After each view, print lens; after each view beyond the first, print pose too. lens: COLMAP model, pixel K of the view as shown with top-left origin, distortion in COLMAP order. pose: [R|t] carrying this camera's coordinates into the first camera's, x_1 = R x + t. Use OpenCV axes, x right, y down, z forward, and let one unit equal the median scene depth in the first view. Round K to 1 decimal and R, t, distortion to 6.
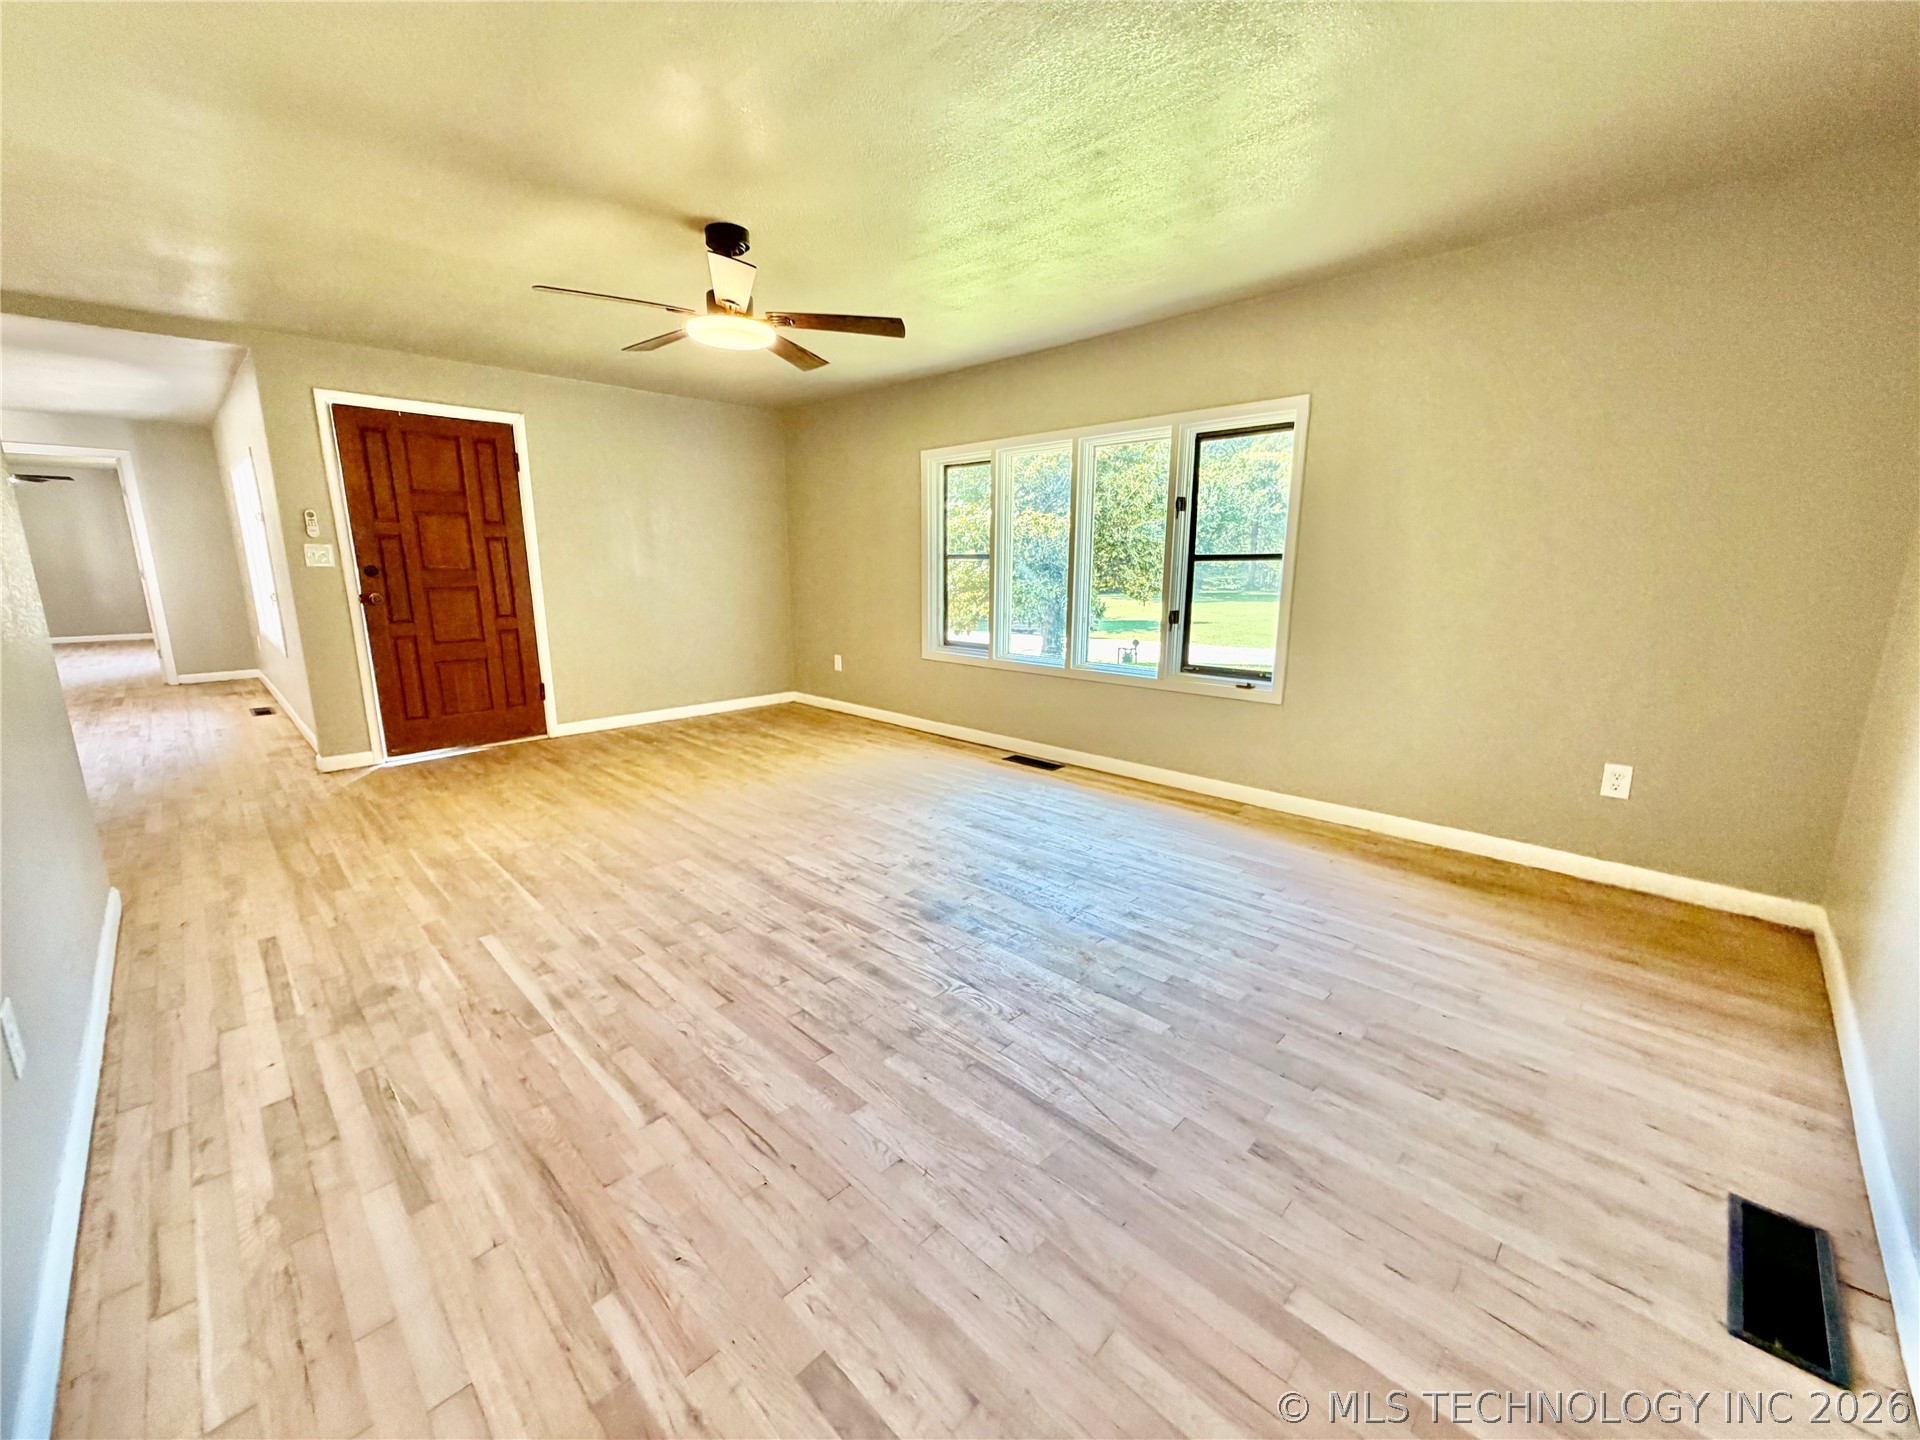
lens RADIAL K [[770.3, 0, 956.9], [0, 770.3, 723.6], [0, 0, 1]] dist [0.002801, 0.000953]
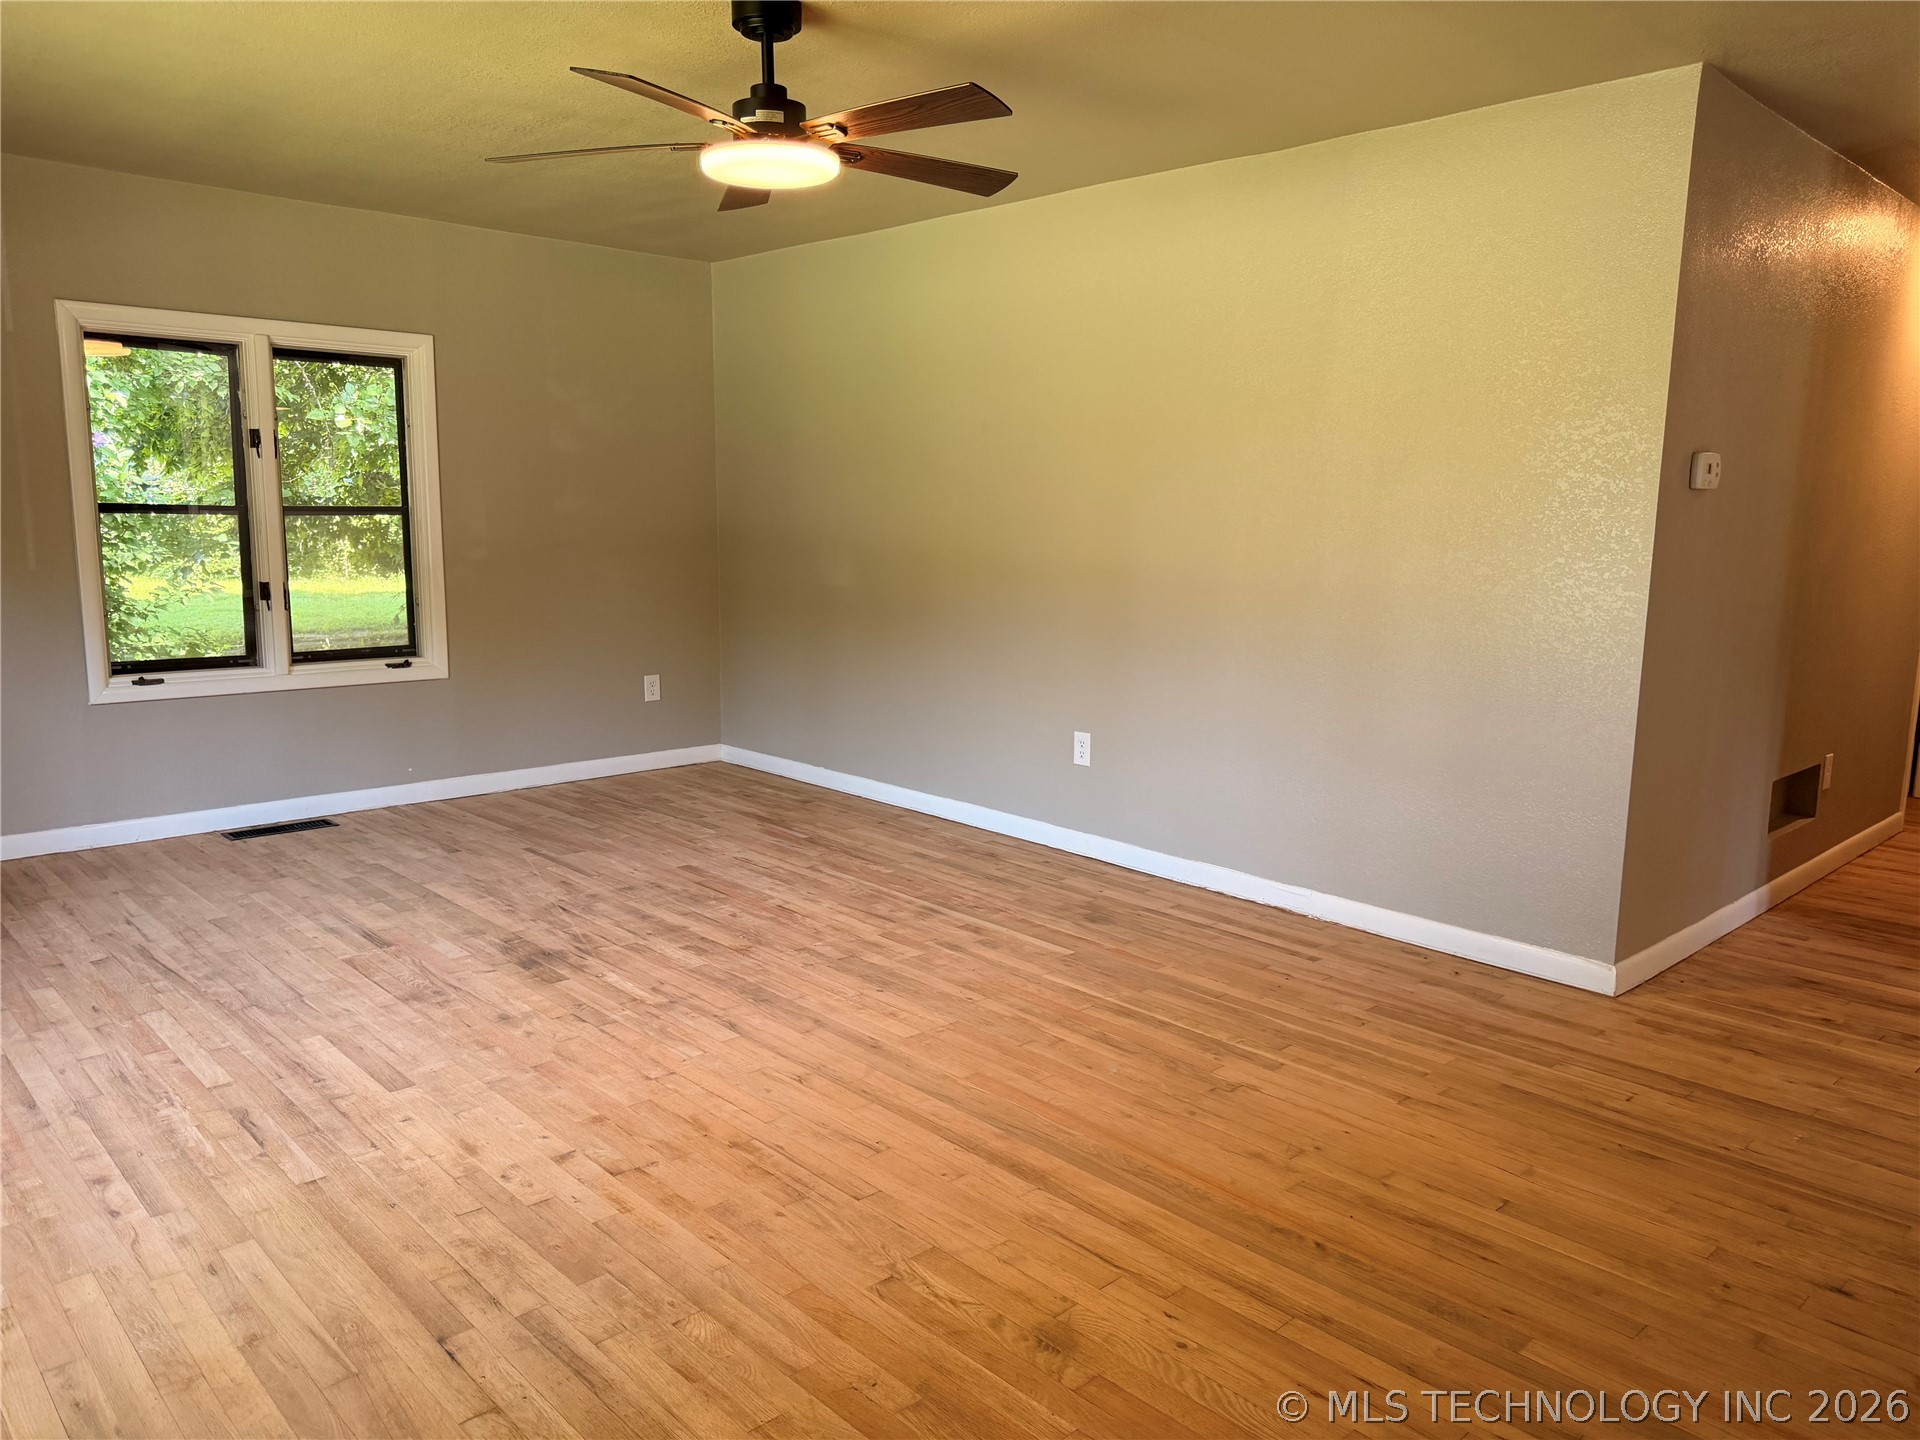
lens RADIAL K [[1348.8, 0, 968.4], [0, 1348.8, 708.8], [0, 0, 1]] dist [0.032692, -0.031613]
pose [[-0.999546, -0.018603, 0.023712, -0.509326], [-0.009065, 0.935907, 0.352131, -0.512982], [-0.028743, 0.351756, -0.935650, 2.280953]]
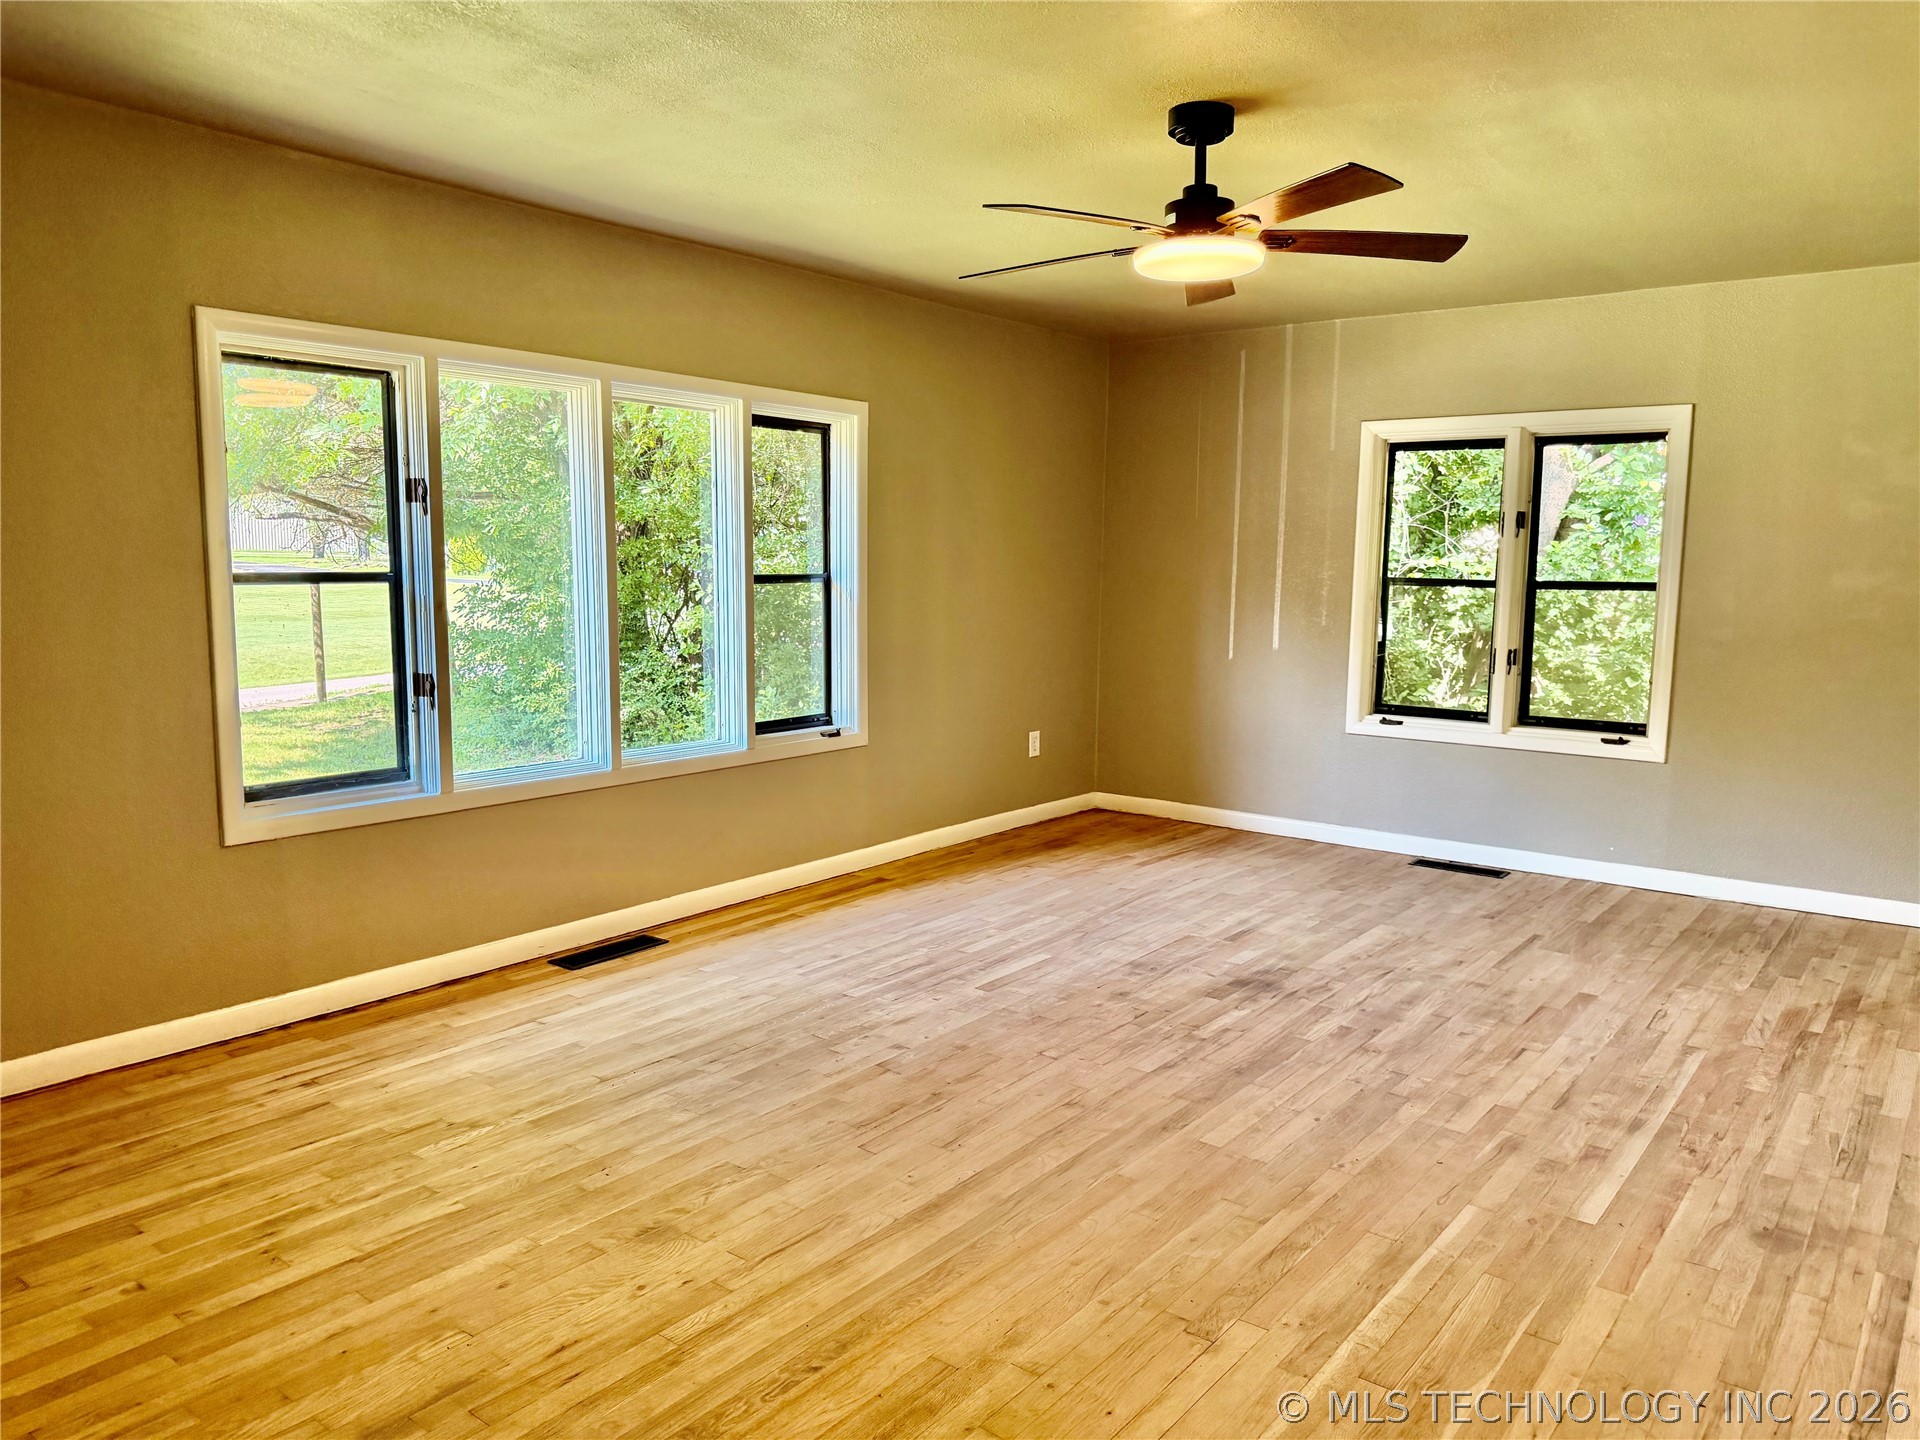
lens RADIAL K [[1348.8, 0, 964.0], [0, 1348.8, 706.4], [0, 0, 1]] dist [0.032692, -0.031613]
pose [[-0.122400, -0.112346, 0.986102, -1.519371], [0.194733, 0.971541, 0.134858, -0.350503], [-0.973189, 0.208533, -0.097039, 1.453739]]
